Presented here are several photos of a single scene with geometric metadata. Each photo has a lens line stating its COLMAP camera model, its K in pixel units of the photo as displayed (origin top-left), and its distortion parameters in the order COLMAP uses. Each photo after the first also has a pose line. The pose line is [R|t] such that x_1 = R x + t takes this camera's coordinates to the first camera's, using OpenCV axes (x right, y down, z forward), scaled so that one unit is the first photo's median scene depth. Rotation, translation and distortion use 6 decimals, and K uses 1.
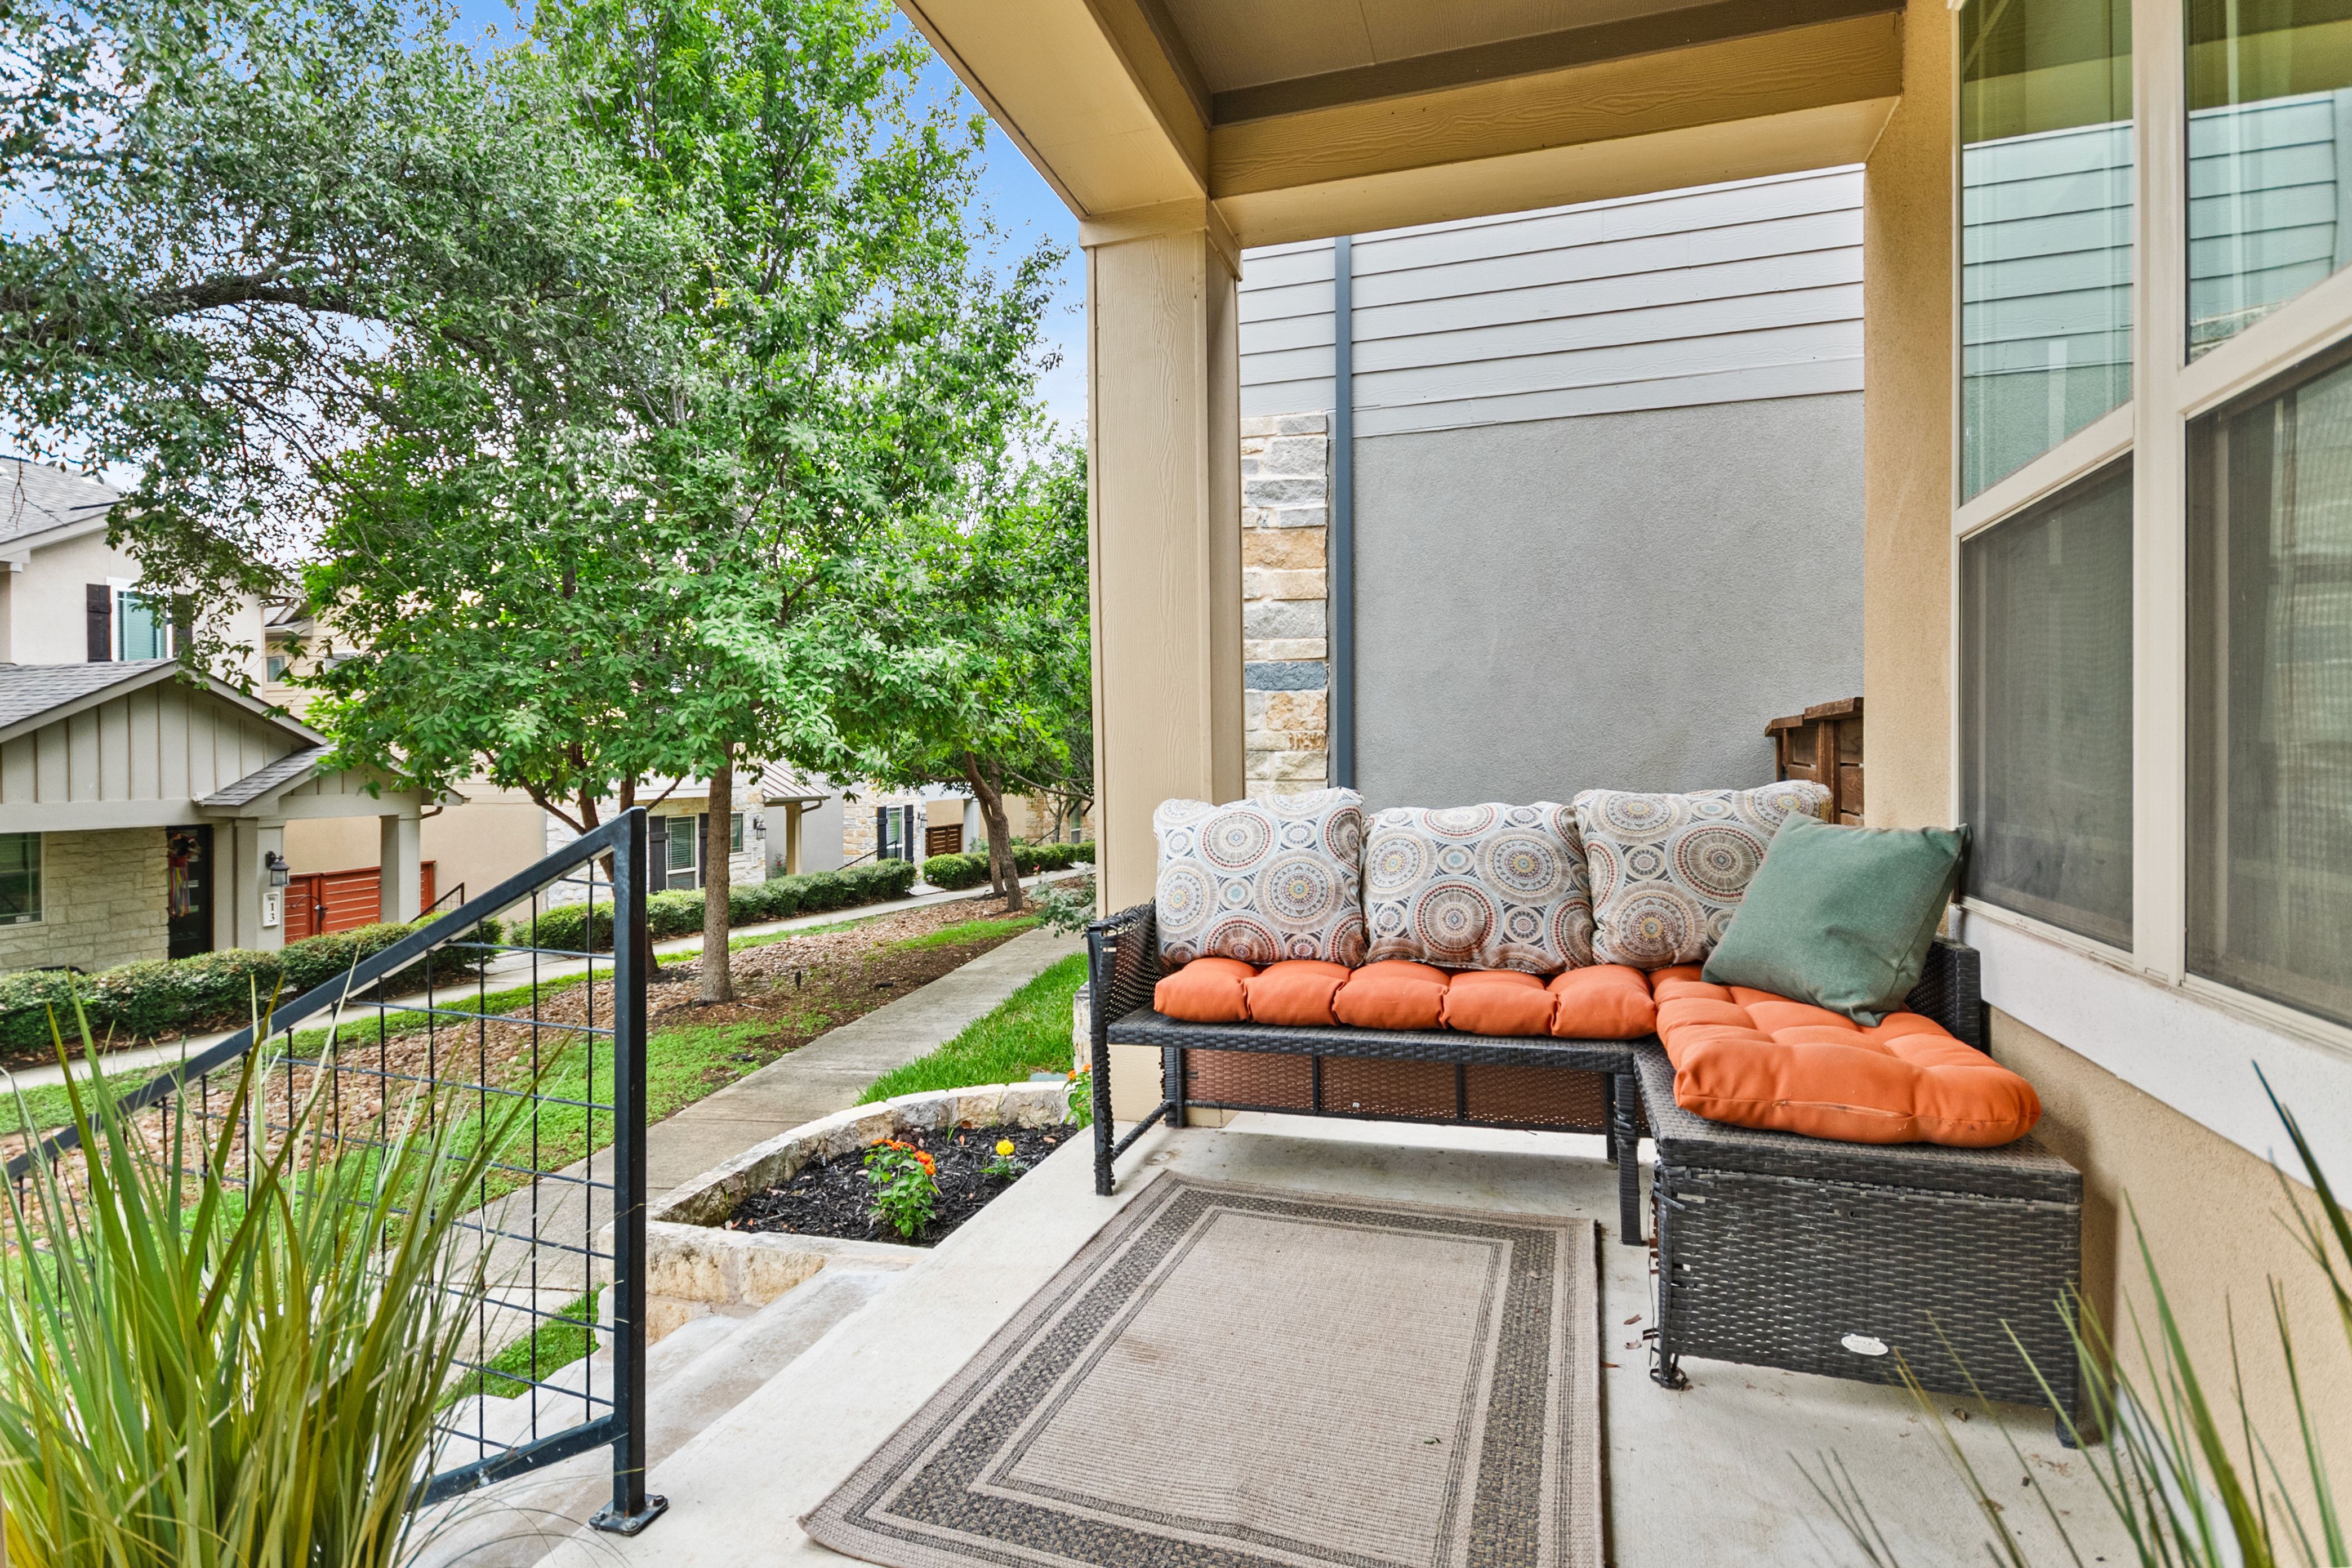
lens RADIAL K [[1093.1, 0, 1167.2], [0, 1093.1, 793.7], [0, 0, 1]] dist [0.000270, -0.001305]
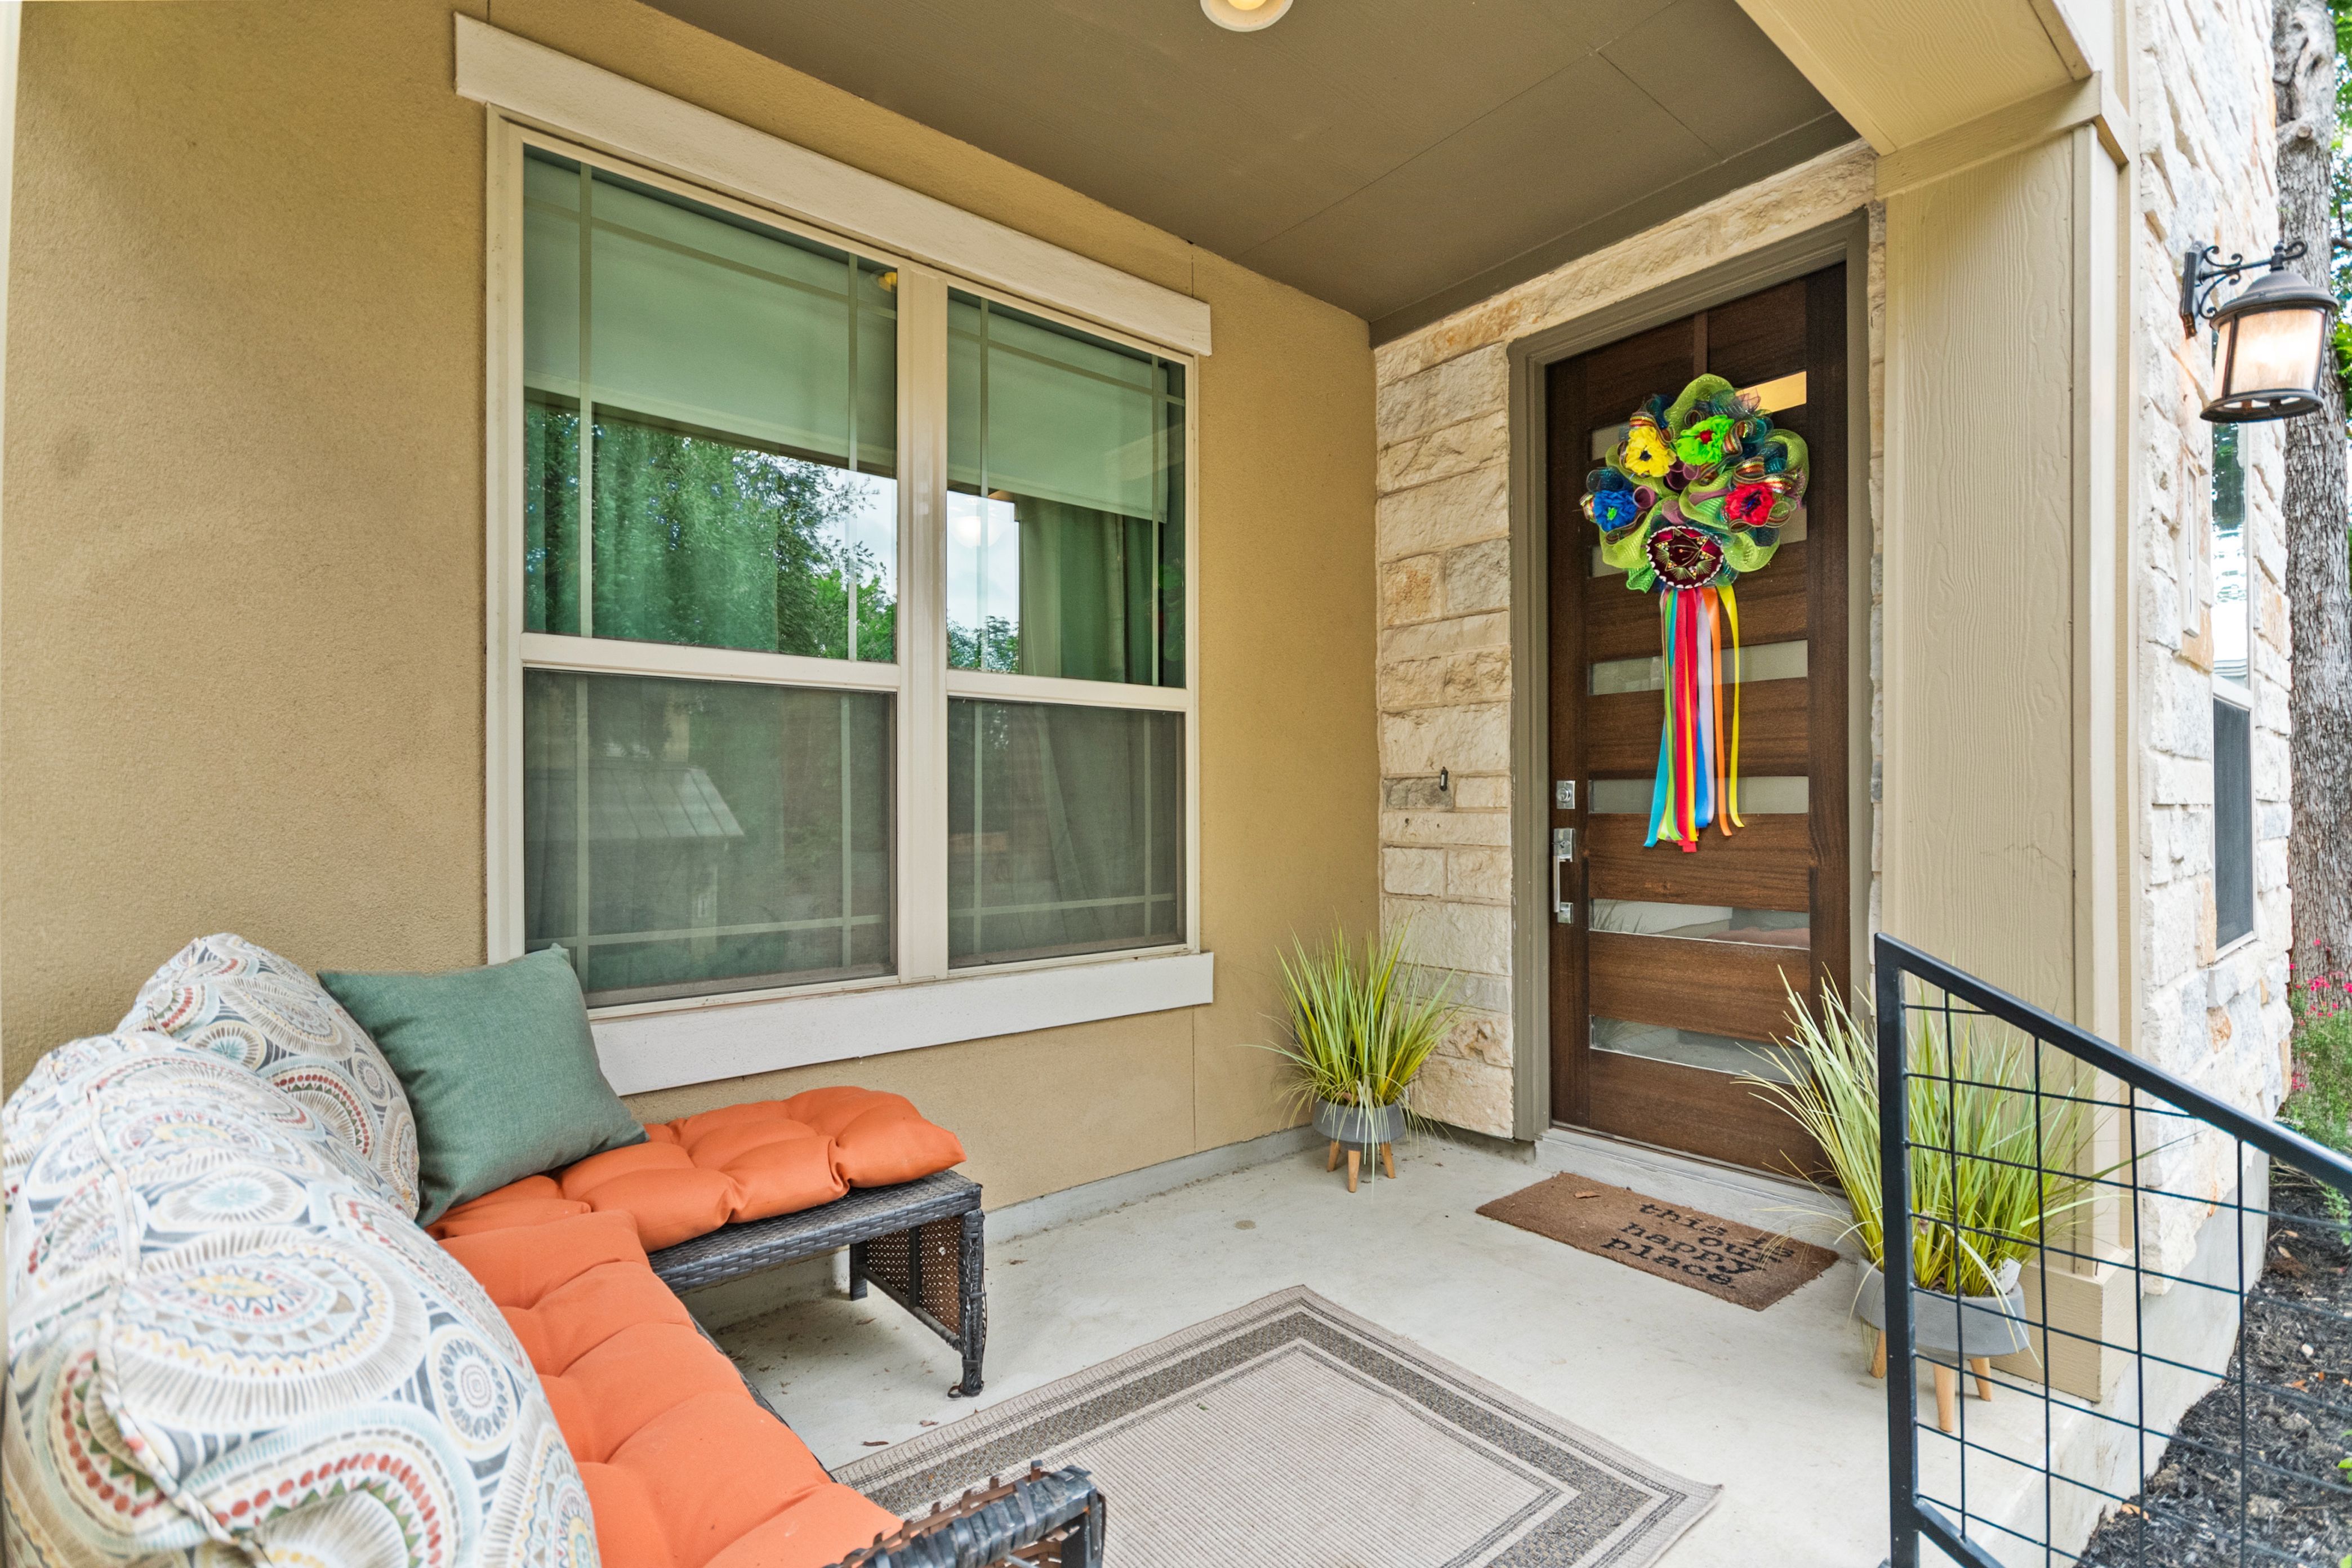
lens RADIAL K [[1093.1, 0, 1167.2], [0, 1093.1, 793.7], [0, 0, 1]] dist [0.000270, -0.001305]
pose [[-0.819759, 0.017912, 0.572428, -0.514999], [0.013342, 0.999837, -0.012178, -0.121031], [-0.572553, -0.002346, -0.819864, 2.261261]]
